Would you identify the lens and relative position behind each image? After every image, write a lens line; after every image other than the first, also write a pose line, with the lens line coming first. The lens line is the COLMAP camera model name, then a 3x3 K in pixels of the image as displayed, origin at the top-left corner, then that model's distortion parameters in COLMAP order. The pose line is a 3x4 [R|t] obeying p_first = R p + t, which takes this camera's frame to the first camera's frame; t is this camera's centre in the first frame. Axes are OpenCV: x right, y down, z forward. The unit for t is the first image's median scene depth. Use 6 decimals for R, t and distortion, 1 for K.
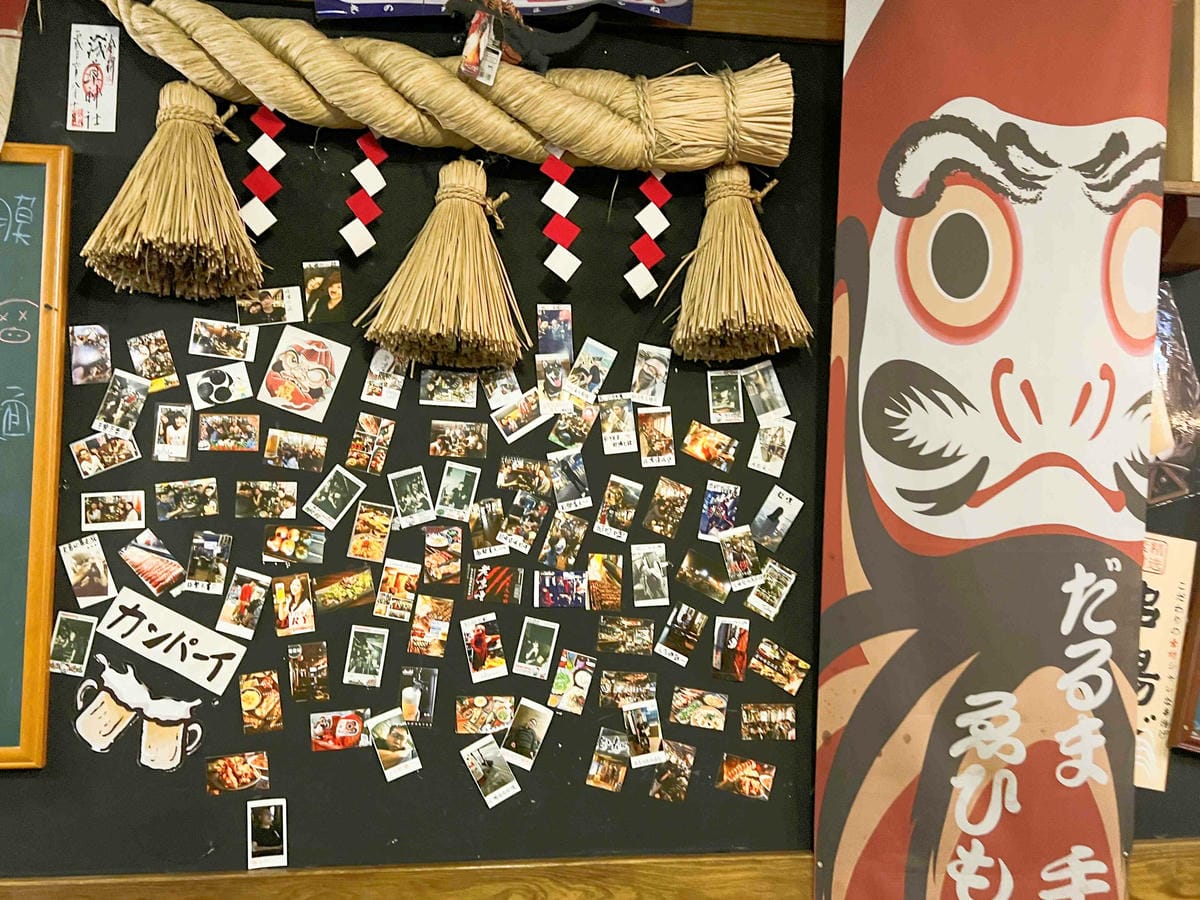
lens RADIAL K [[981.5, 0, 600.0], [0, 981.5, 450.0], [0, 0, 1]] dist [0.048040, -0.047854]
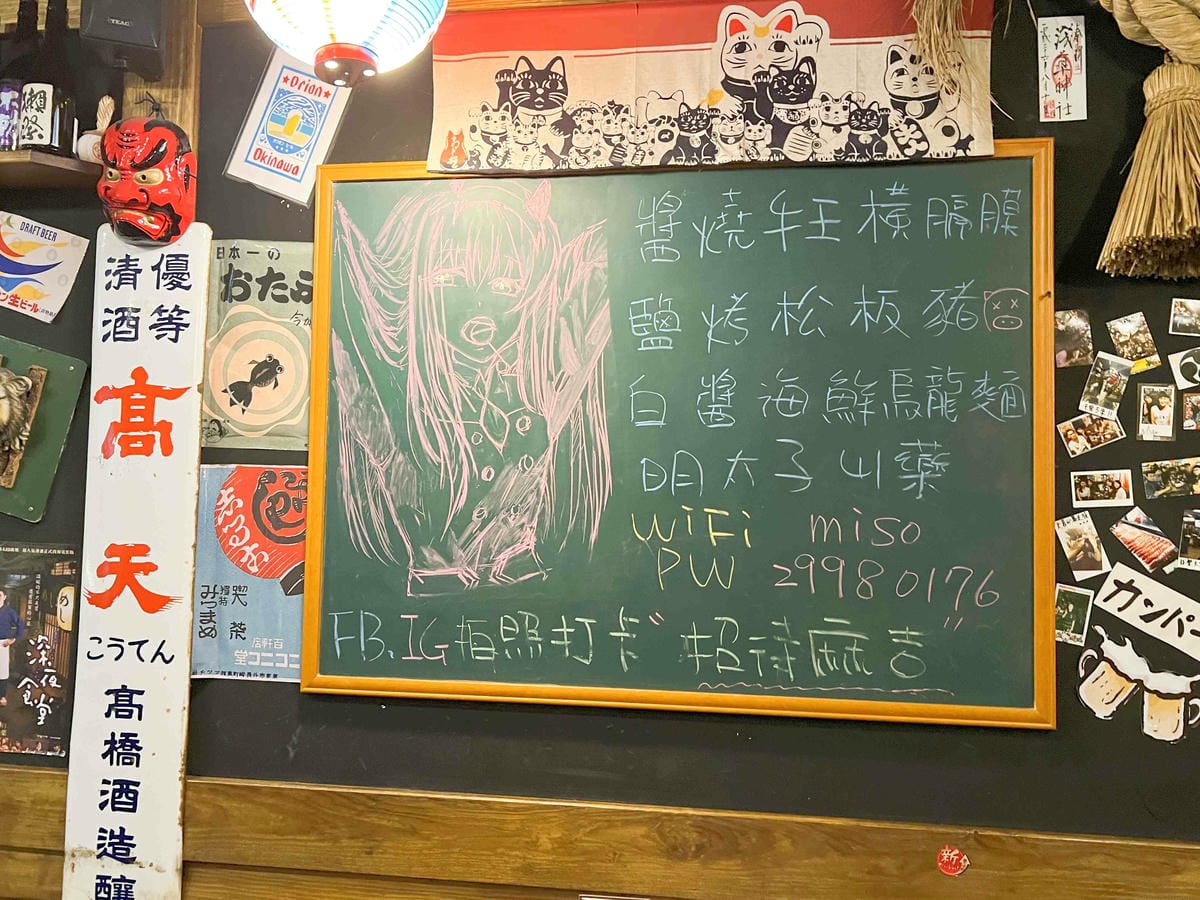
lens RADIAL K [[981.5, 0, 600.0], [0, 981.5, 450.0], [0, 0, 1]] dist [0.048040, -0.047854]
pose [[0.964468, -0.001139, -0.264196, -0.721190], [0.009753, 0.999463, 0.031294, -0.016616], [0.264018, -0.032759, 0.963961, -0.135976]]
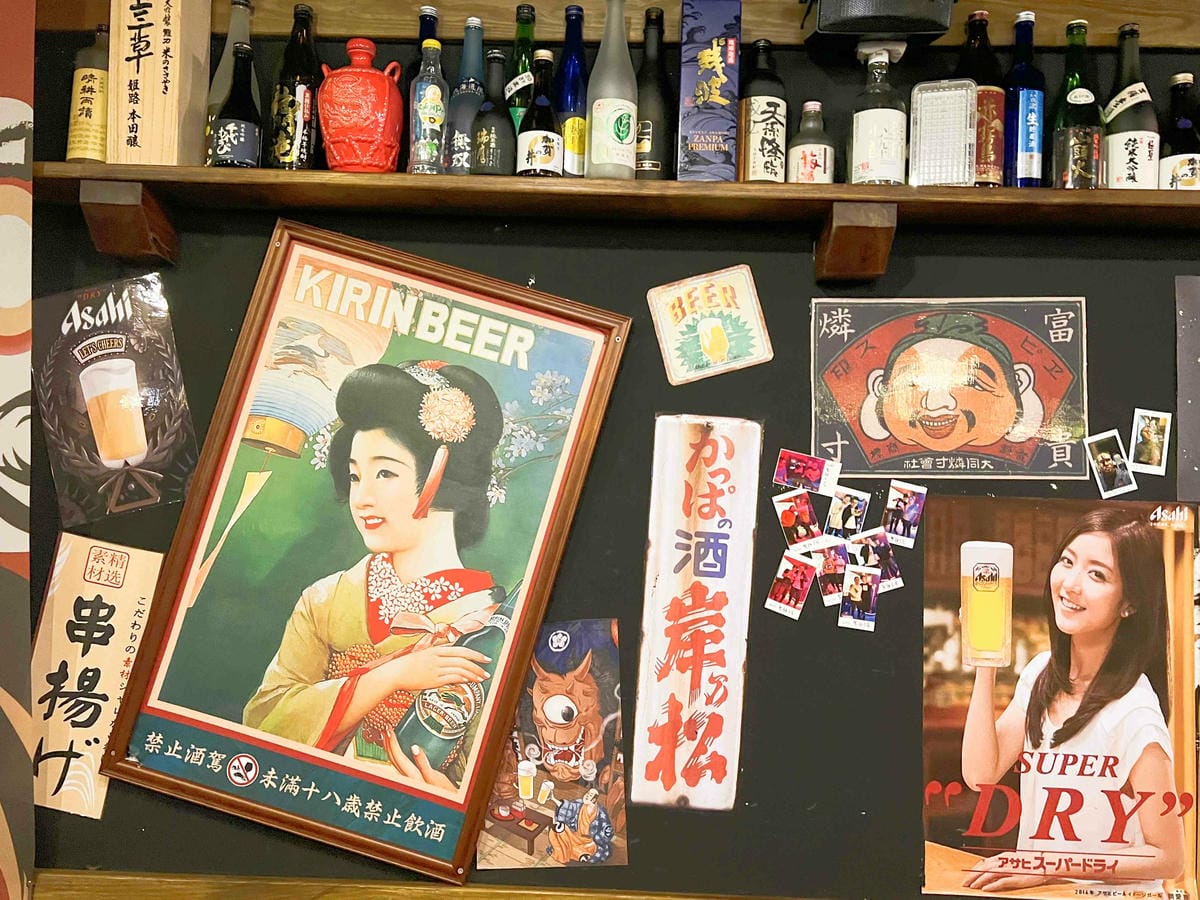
lens RADIAL K [[981.5, 0, 600.0], [0, 981.5, 450.0], [0, 0, 1]] dist [0.048040, -0.047854]
pose [[0.987961, 0.013124, -0.154144, 1.307076], [-0.008429, 0.999482, 0.031070, -0.041767], [0.154471, -0.029396, 0.987560, 0.176863]]
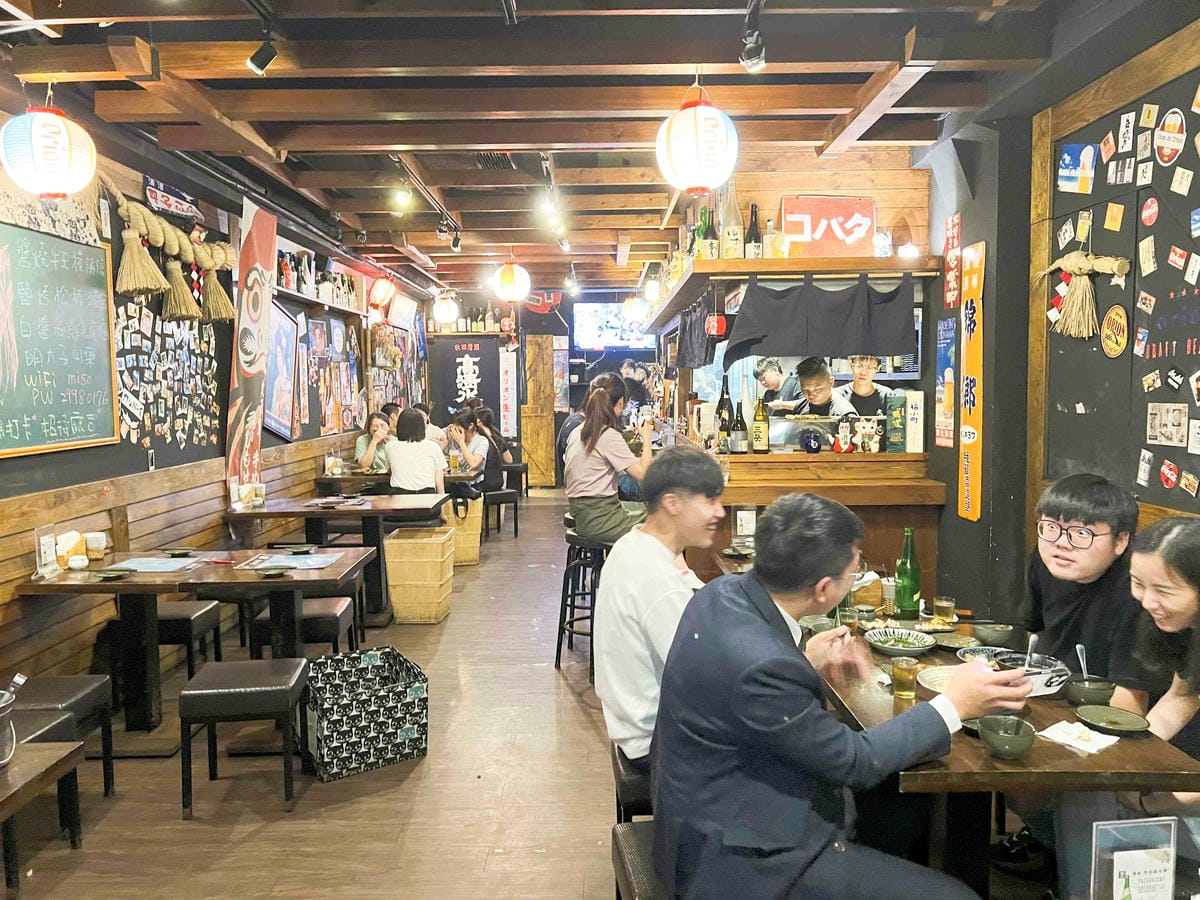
lens RADIAL K [[905.6, 0, 600.0], [0, 905.6, 450.0], [0, 0, 1]] dist [0.053861, -0.066873]
pose [[0.130558, -0.083253, 0.987939, -3.177880], [-0.067139, 0.993438, 0.092588, -0.038868], [-0.989165, -0.078417, 0.124112, -0.891046]]
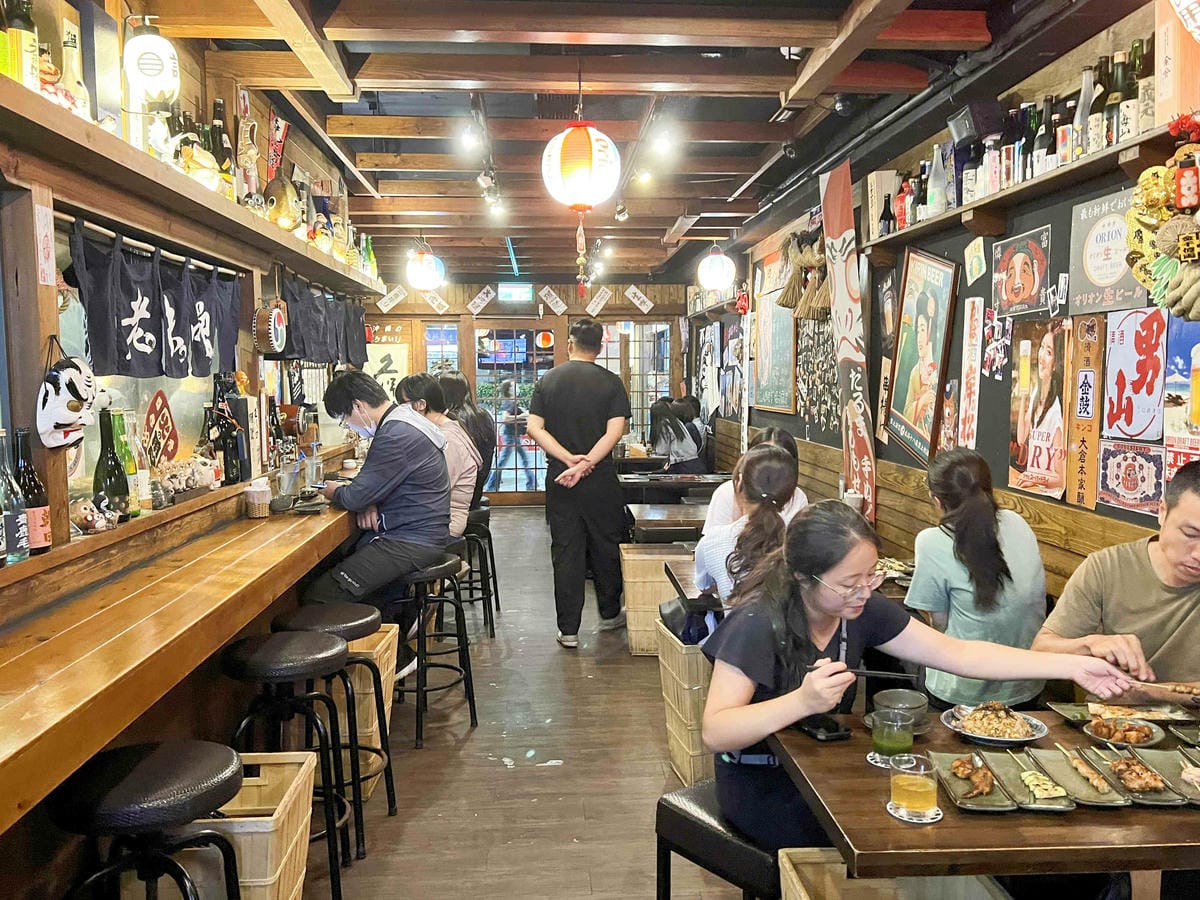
lens RADIAL K [[981.5, 0, 600.0], [0, 981.5, 450.0], [0, 0, 1]] dist [0.048040, -0.047854]
pose [[-0.066826, 0.069759, -0.995323, 4.001988], [0.084700, 0.994349, 0.064004, 0.105949], [0.994163, -0.080027, -0.072357, 0.388800]]
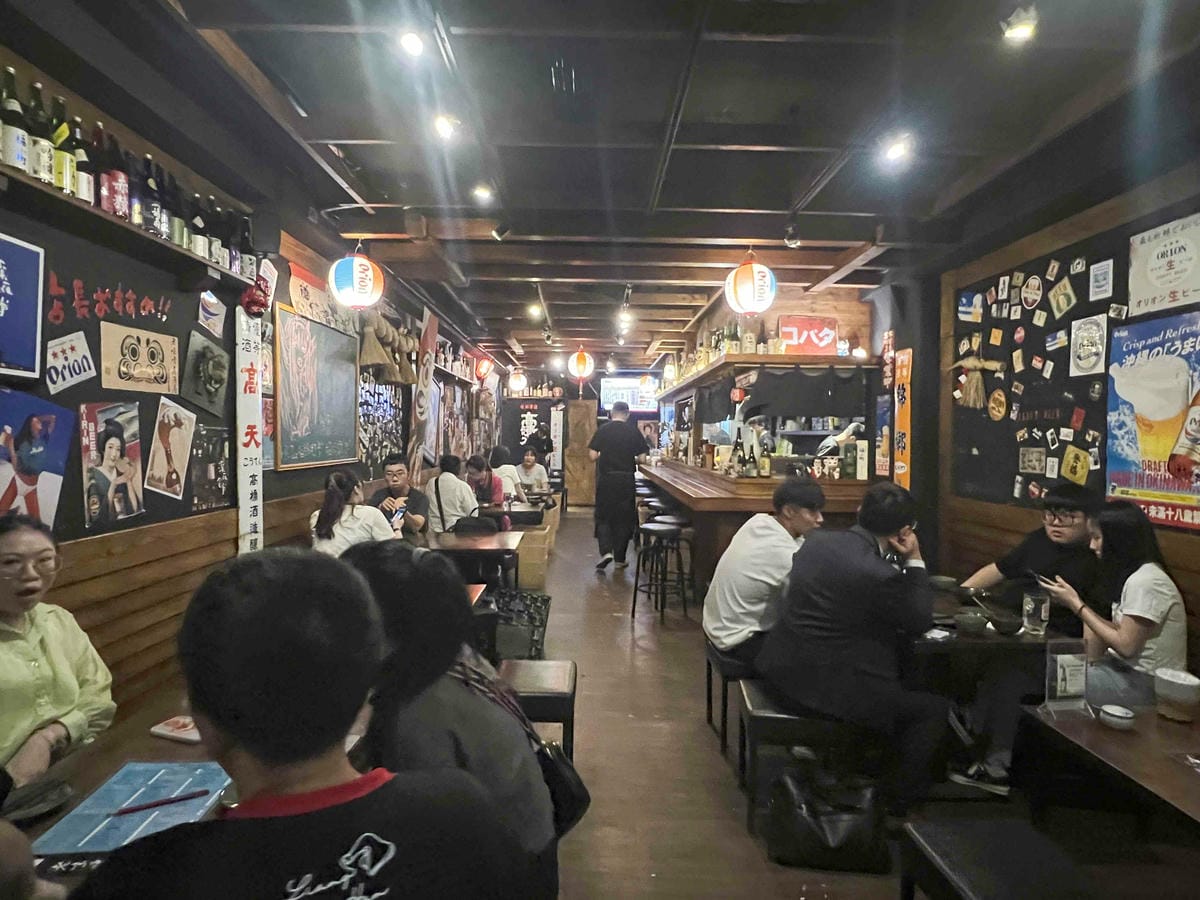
lens RADIAL K [[655.8, 0, 600.0], [0, 655.8, 450.0], [0, 0, 1]] dist [-0.013753, -0.000400]
pose [[0.108613, -0.027606, 0.993701, -3.584639], [-0.090135, 0.995223, 0.037500, 0.022627], [-0.989989, -0.093640, 0.105606, -0.541882]]
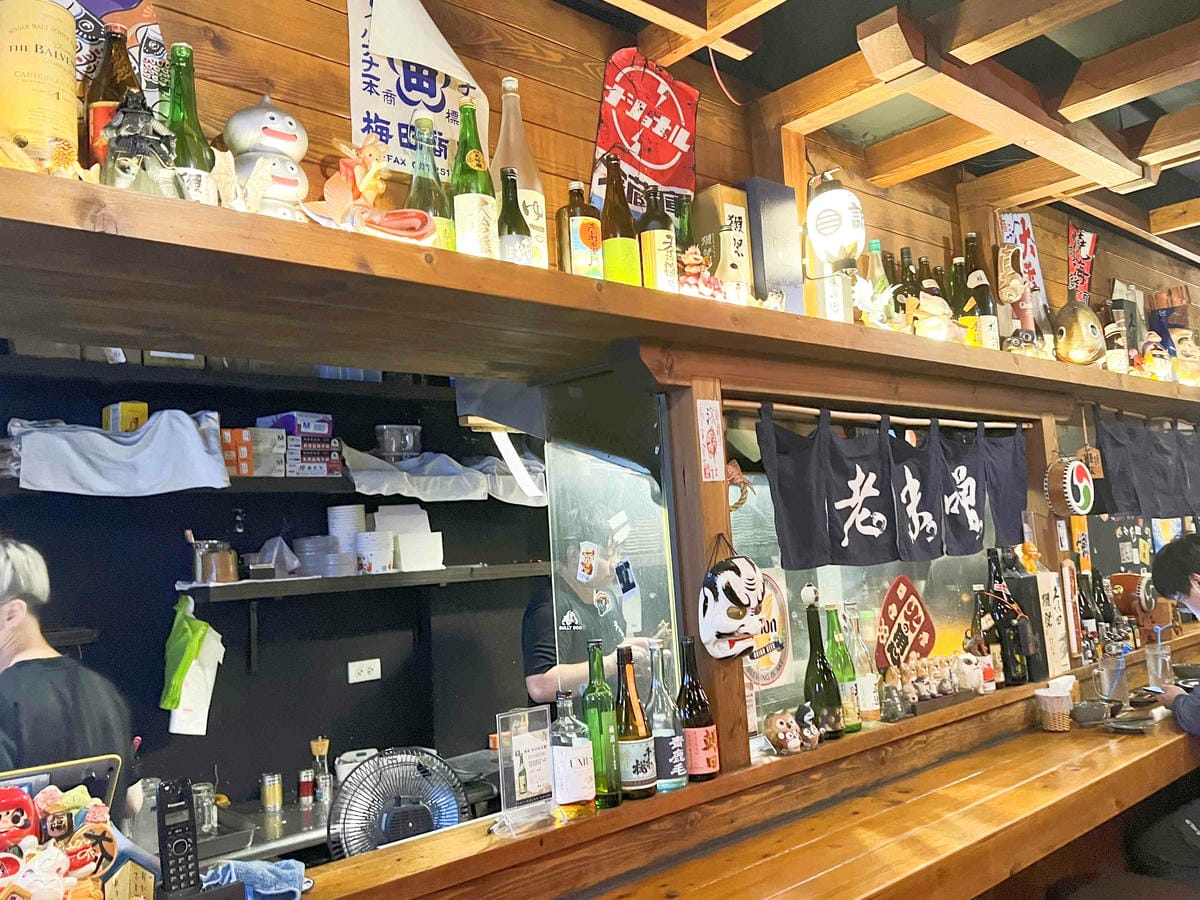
lens RADIAL K [[981.5, 0, 600.0], [0, 981.5, 450.0], [0, 0, 1]] dist [0.048040, -0.047854]
pose [[-0.822518, -0.012459, -0.568602, 3.472186], [0.098681, 0.981470, -0.164254, 0.052664], [0.560112, -0.191212, -0.806047, 0.510658]]
